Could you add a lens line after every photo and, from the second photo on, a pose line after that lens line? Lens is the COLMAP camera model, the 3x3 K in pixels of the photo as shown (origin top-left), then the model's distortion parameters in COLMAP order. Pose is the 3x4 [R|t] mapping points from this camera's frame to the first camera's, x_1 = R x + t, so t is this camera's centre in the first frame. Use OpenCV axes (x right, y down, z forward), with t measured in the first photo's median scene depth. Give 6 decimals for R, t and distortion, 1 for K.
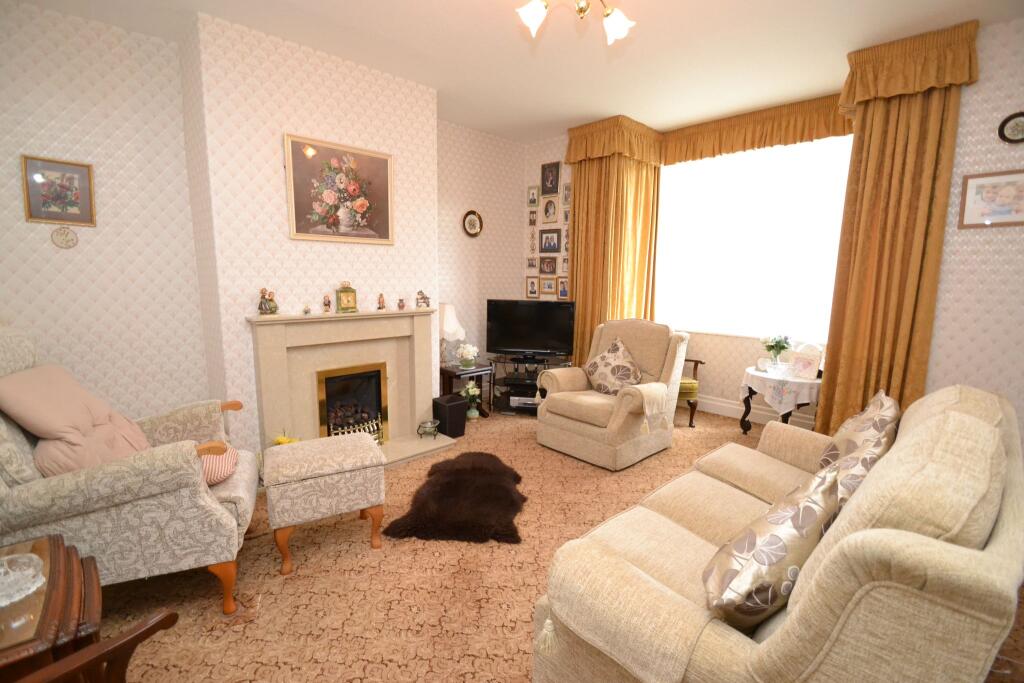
lens RADIAL K [[449.5, 0, 505.5], [0, 449.5, 341.9], [0, 0, 1]] dist [-0.019114, -0.000232]
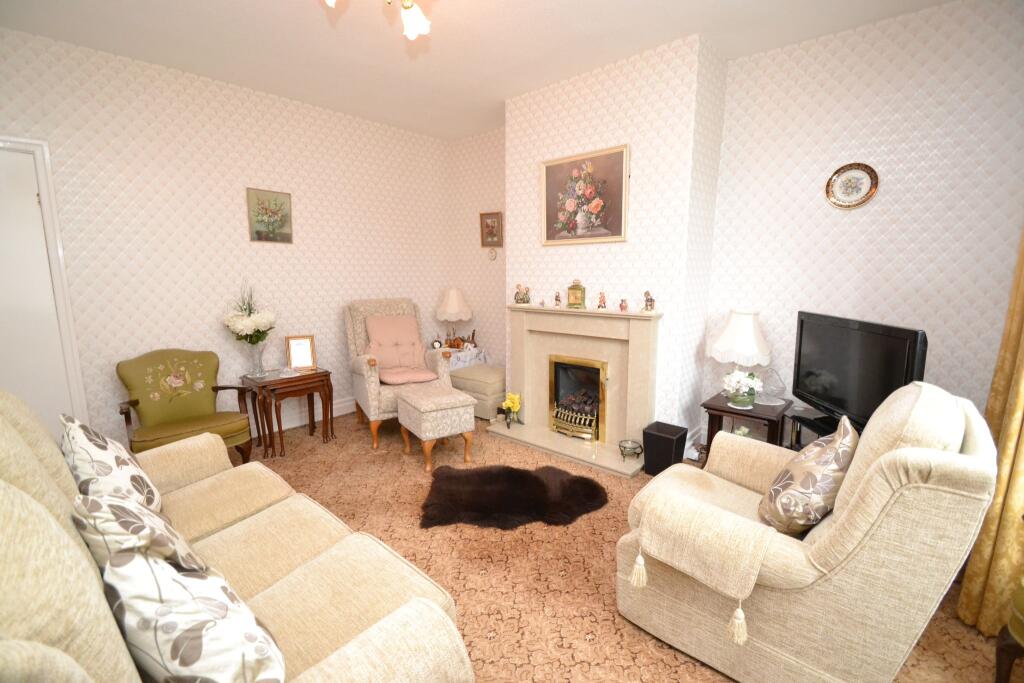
lens RADIAL K [[449.5, 0, 505.5], [0, 449.5, 341.9], [0, 0, 1]] dist [-0.019114, -0.000232]
pose [[0.073973, 0.142630, -0.987008, 0.744228], [-0.134982, 0.982044, 0.131796, -0.108411], [0.988083, 0.123479, 0.091897, 0.756109]]
